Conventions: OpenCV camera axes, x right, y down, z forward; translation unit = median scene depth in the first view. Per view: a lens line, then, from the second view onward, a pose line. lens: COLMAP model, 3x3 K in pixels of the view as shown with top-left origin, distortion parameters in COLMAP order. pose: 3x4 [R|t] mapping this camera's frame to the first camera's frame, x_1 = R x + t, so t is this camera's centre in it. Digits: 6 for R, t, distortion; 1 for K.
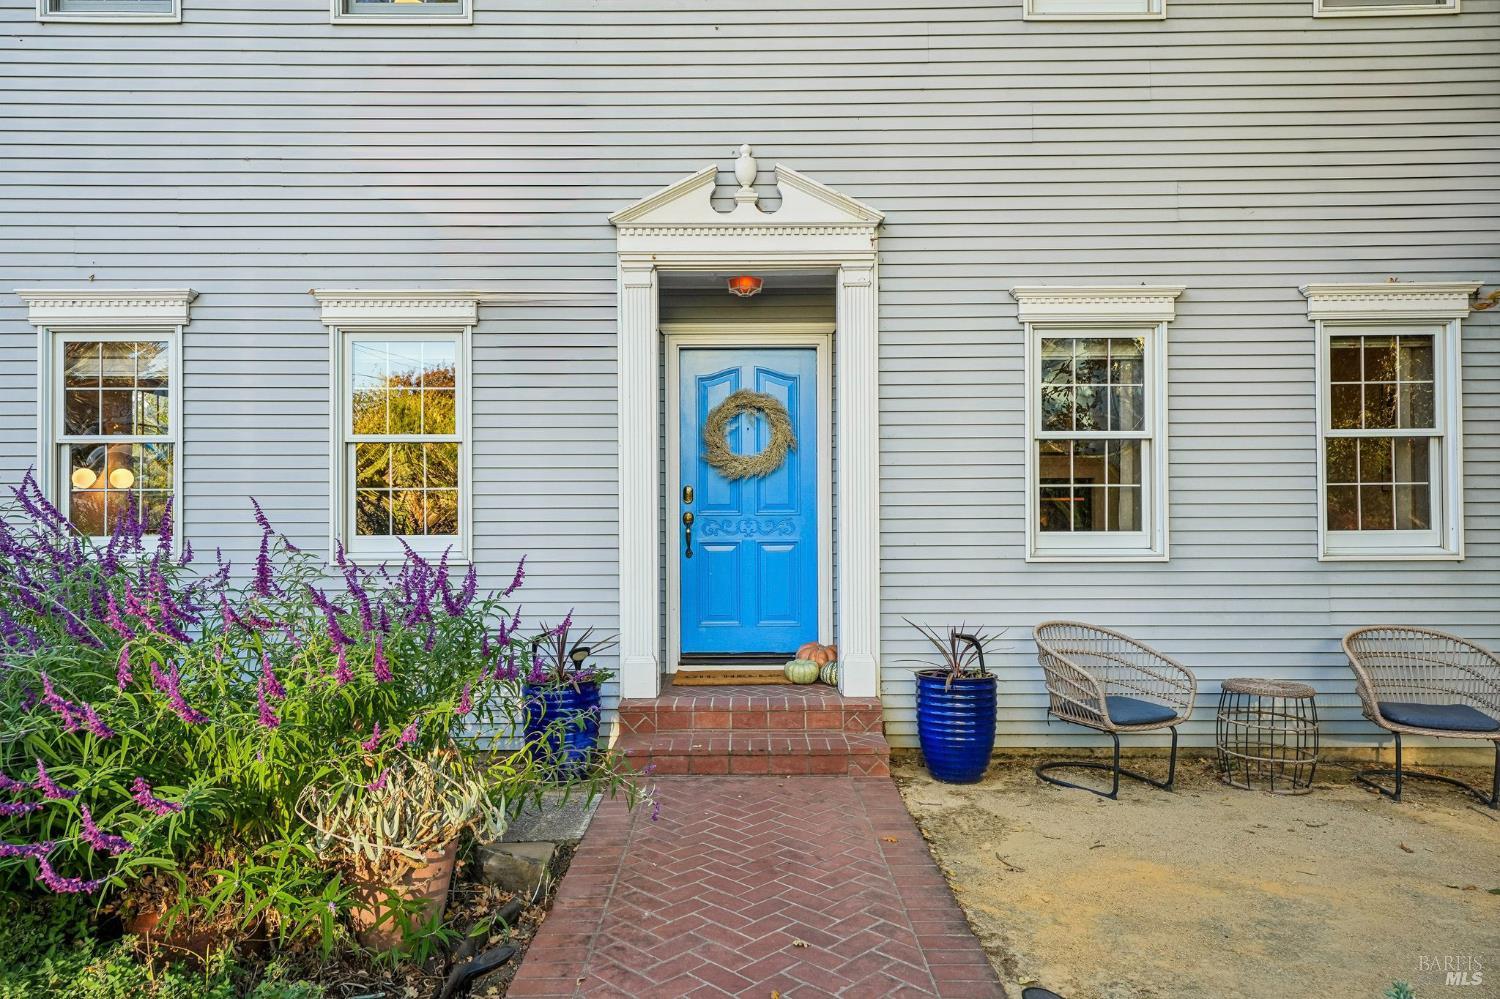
lens RADIAL K [[969.5, 0, 746.0], [0, 969.5, 513.1], [0, 0, 1]] dist [0.000387, 0.025162]
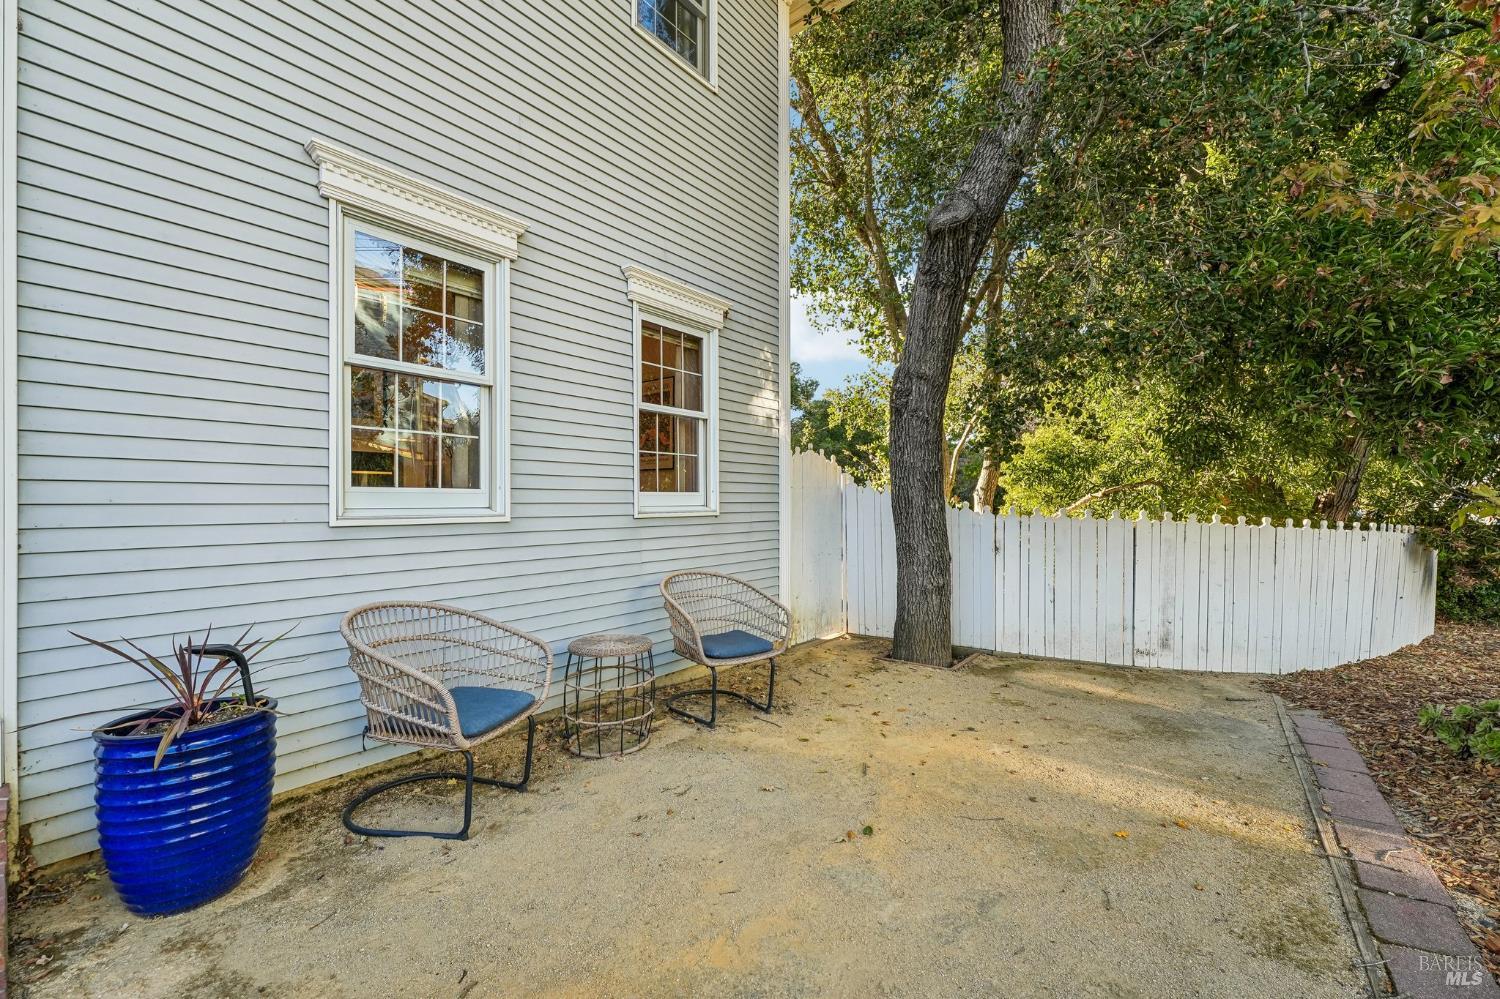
lens RADIAL K [[599.7, 0, 742.1], [0, 599.7, 497.9], [0, 0, 1]] dist [0.000444, -0.000001]
pose [[0.632328, 0.008519, 0.774654, 0.135887], [0.000921, 0.999931, -0.011748, 0.034455], [-0.774700, 0.008142, 0.632276, 0.474879]]
